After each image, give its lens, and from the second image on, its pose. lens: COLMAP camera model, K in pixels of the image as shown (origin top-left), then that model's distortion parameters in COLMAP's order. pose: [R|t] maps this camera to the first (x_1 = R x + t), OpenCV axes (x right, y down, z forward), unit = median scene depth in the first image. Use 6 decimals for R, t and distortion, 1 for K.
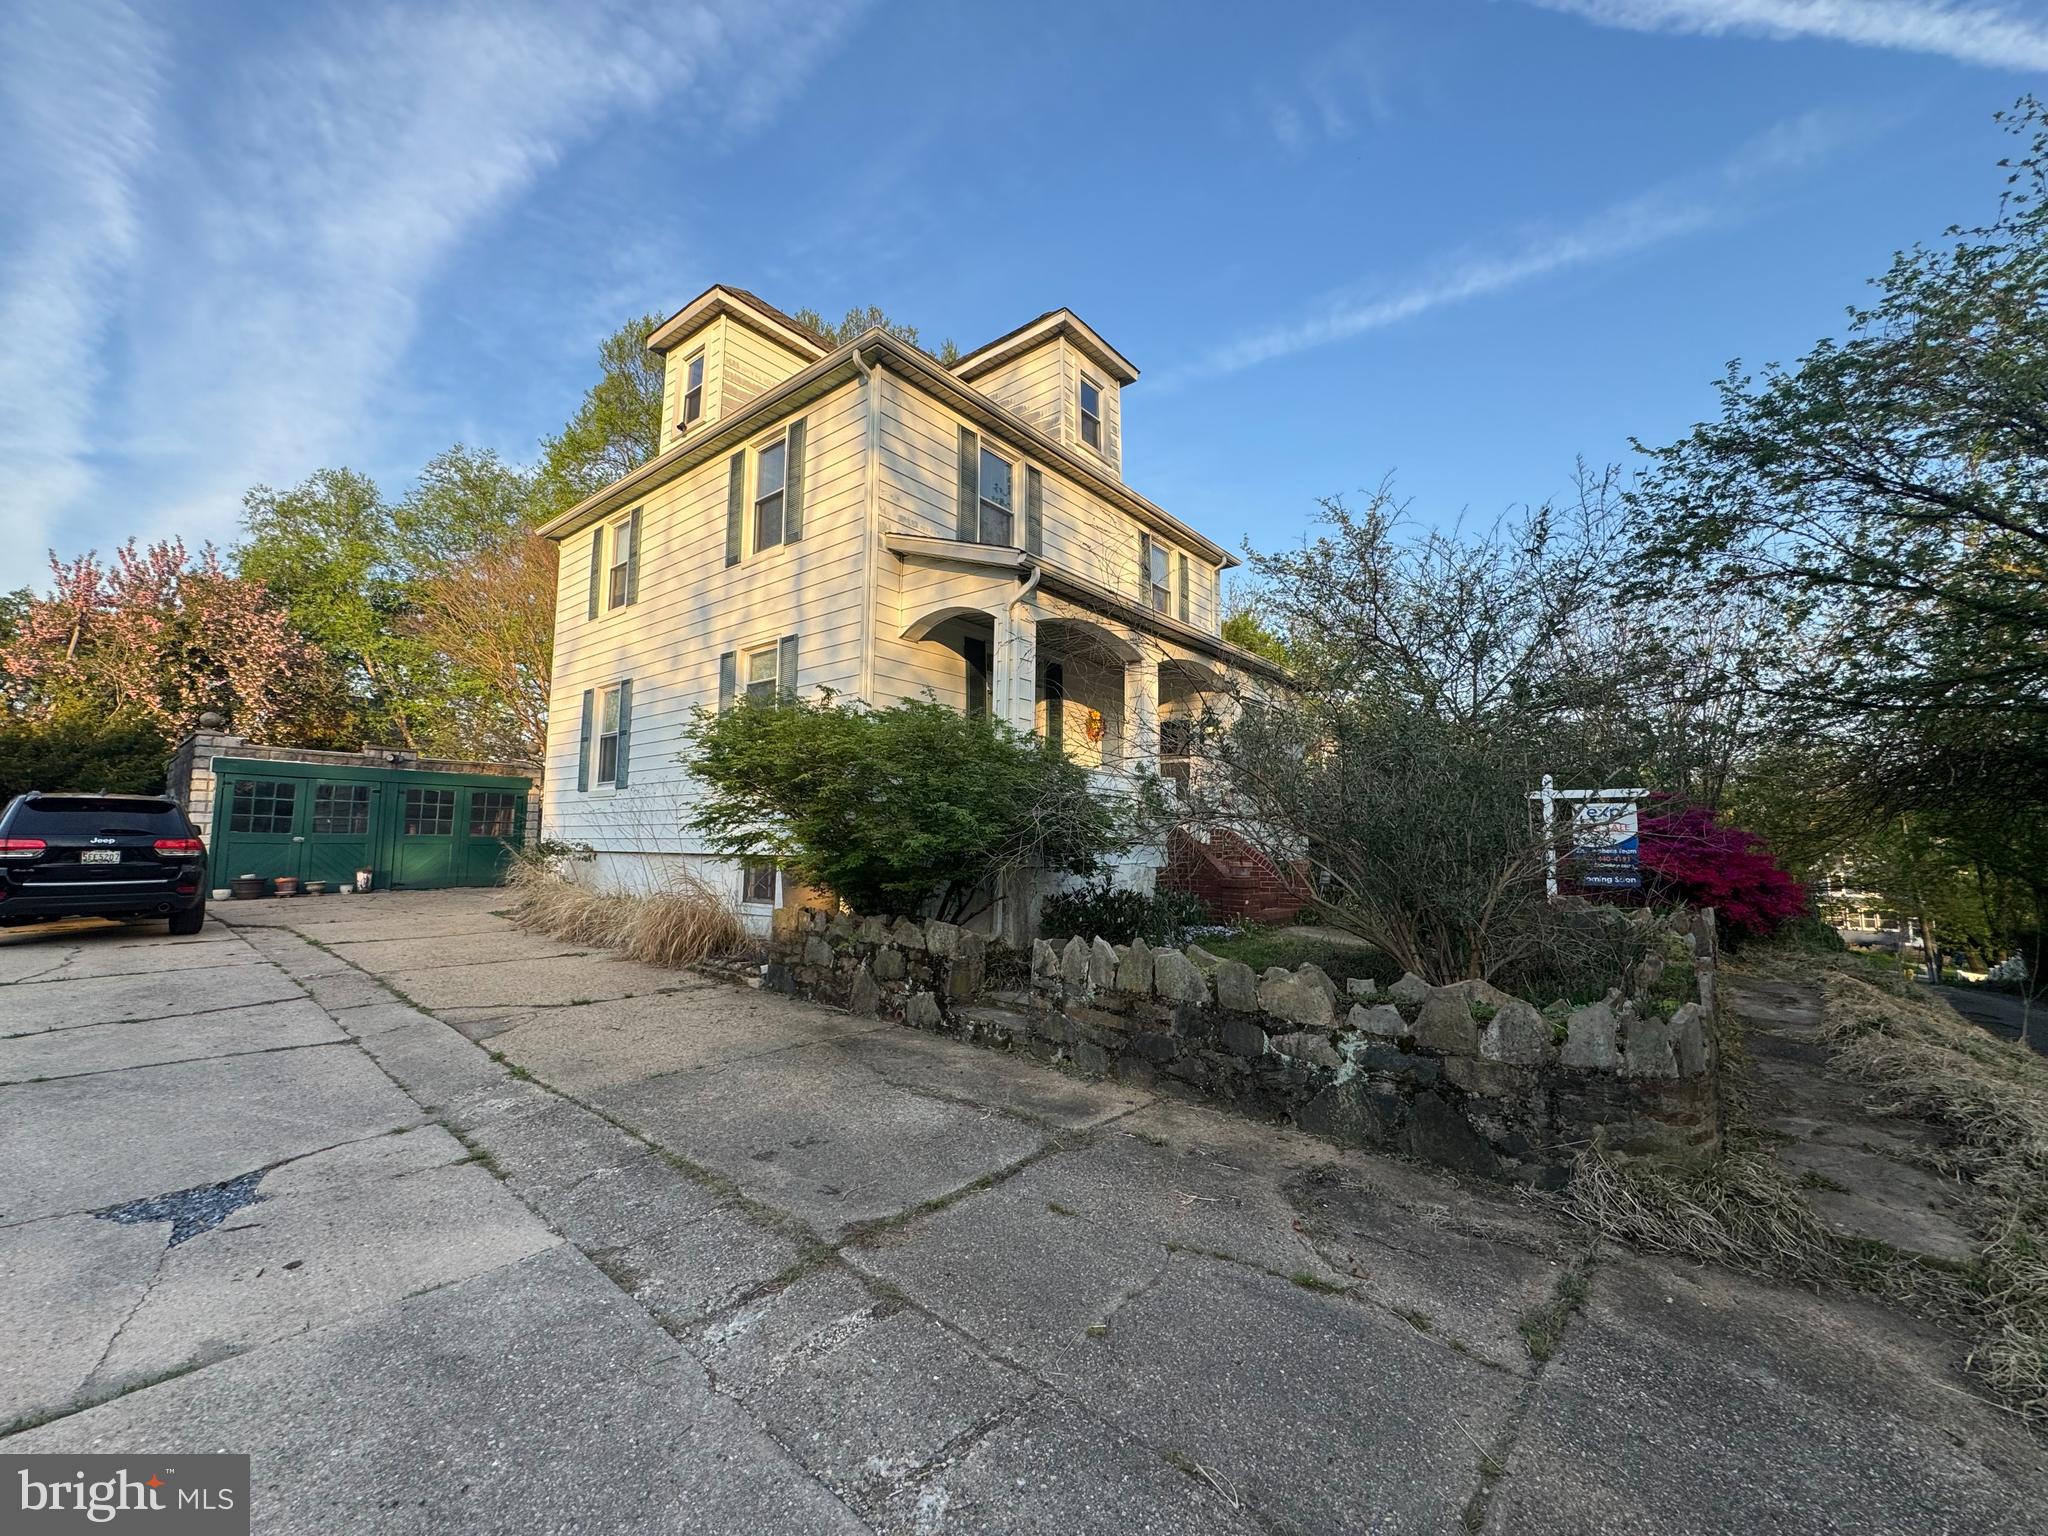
lens RADIAL K [[818.5, 0, 1024.0], [0, 818.5, 768.0], [0, 0, 1]] dist [-0.001874, -0.000114]
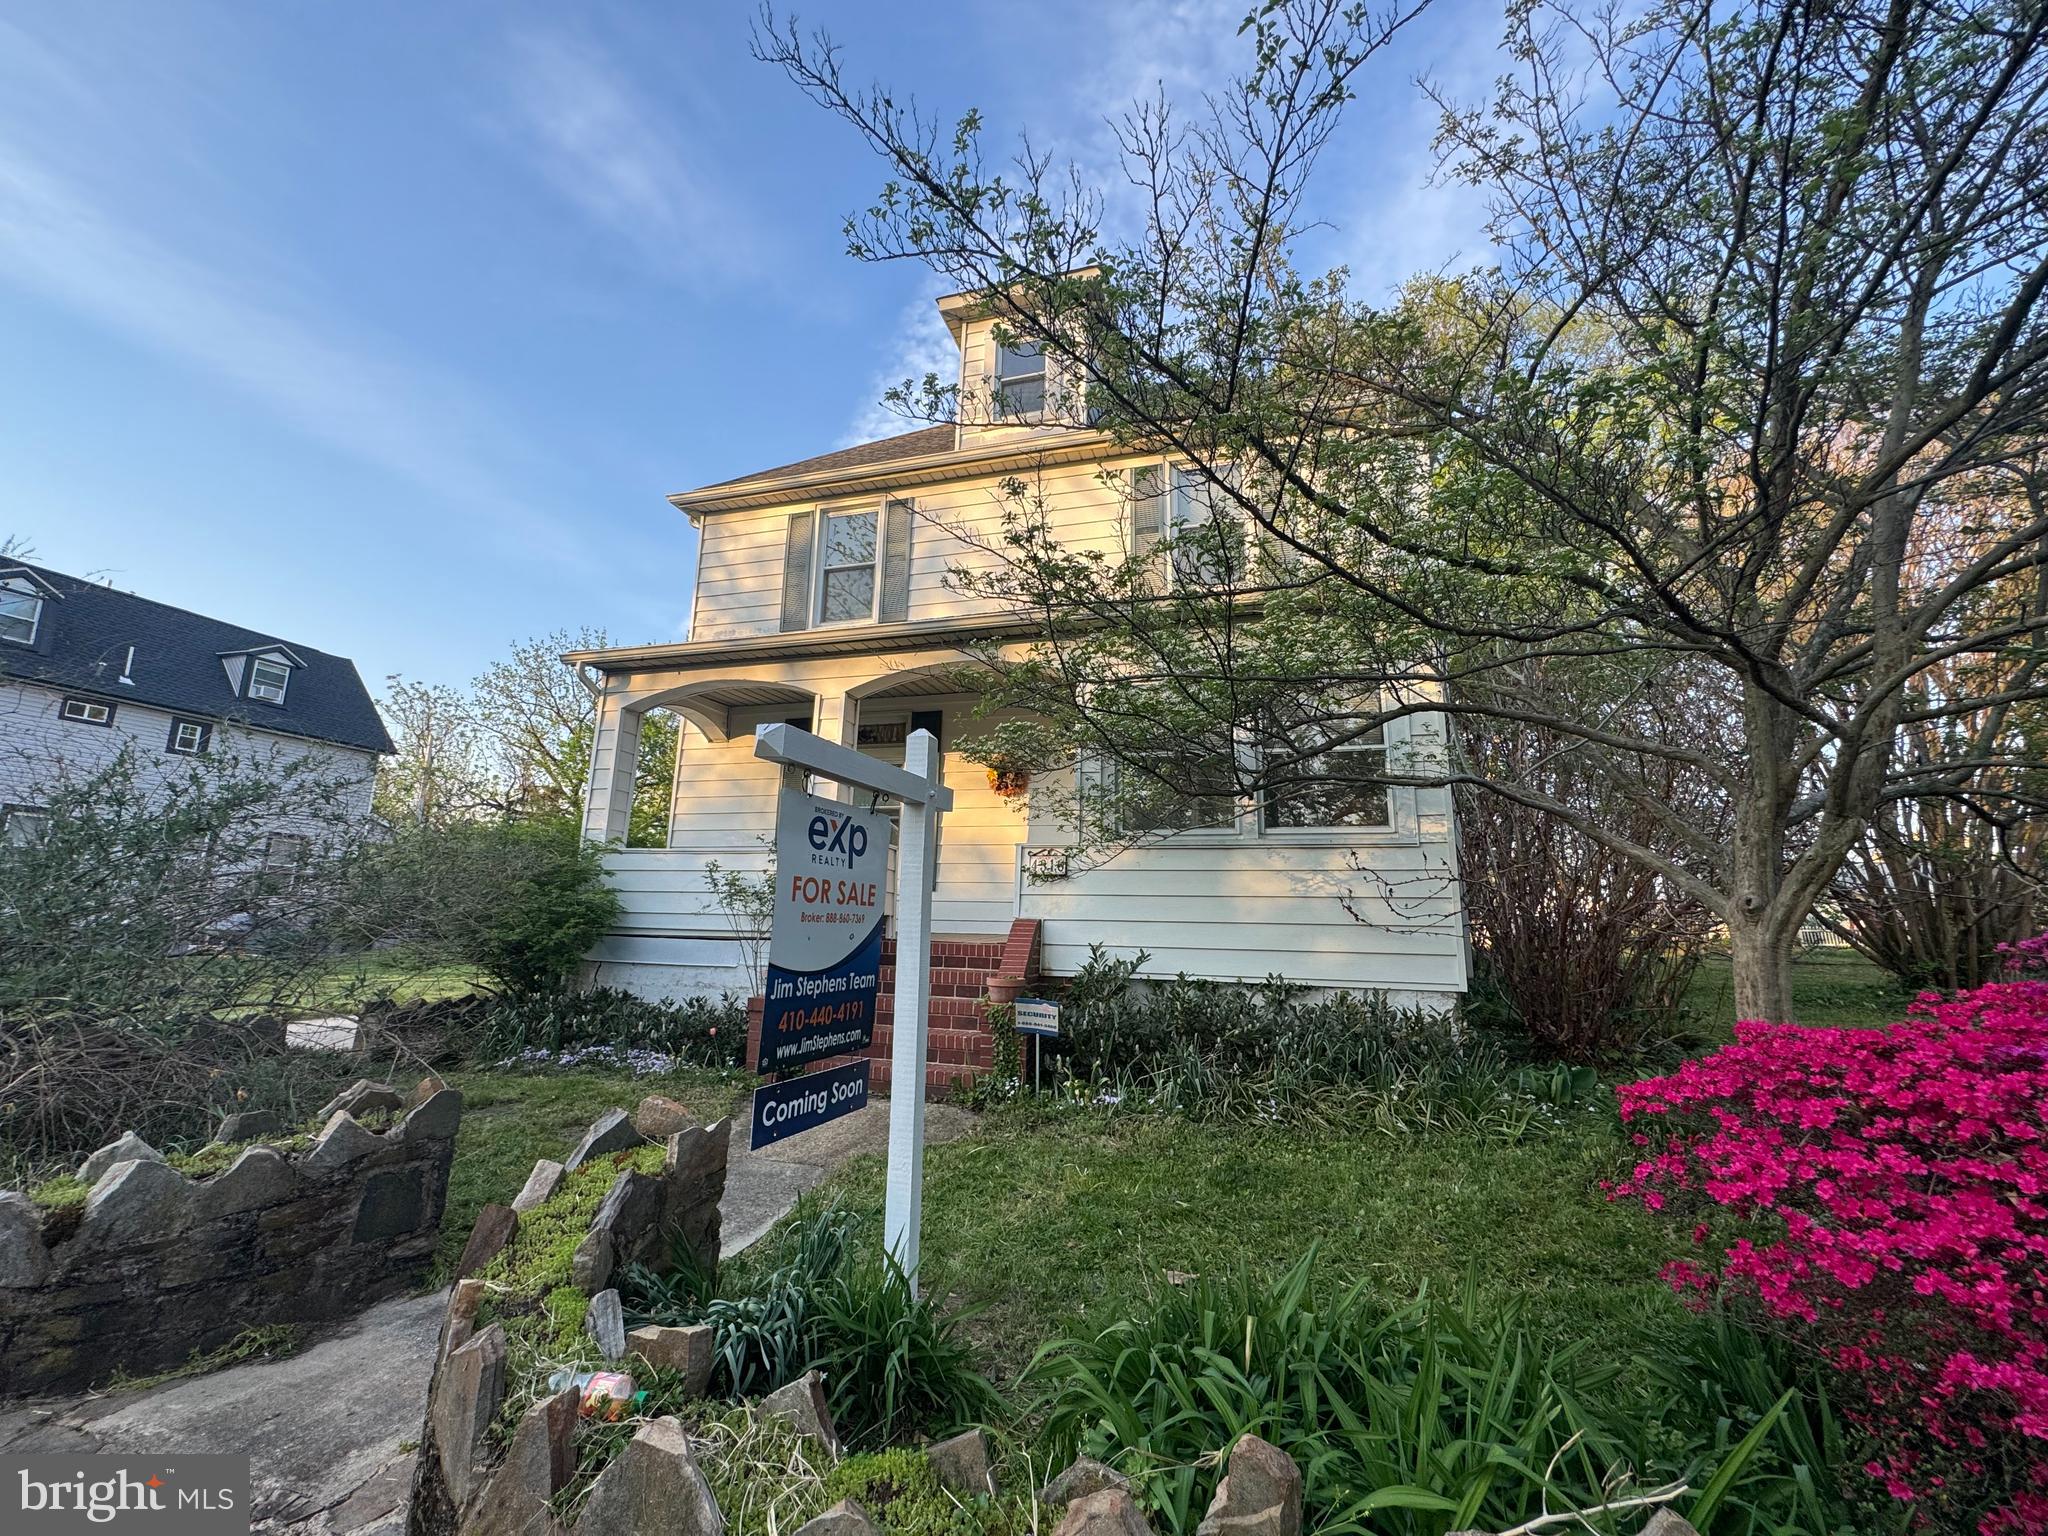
lens RADIAL K [[818.5, 0, 1024.0], [0, 818.5, 768.0], [0, 0, 1]] dist [-0.001874, -0.000114]
pose [[0.394317, -0.182407, -0.900690, 0.857877], [0.069171, 0.983214, -0.168837, 0.072433], [0.916368, 0.004274, 0.400315, 0.840926]]
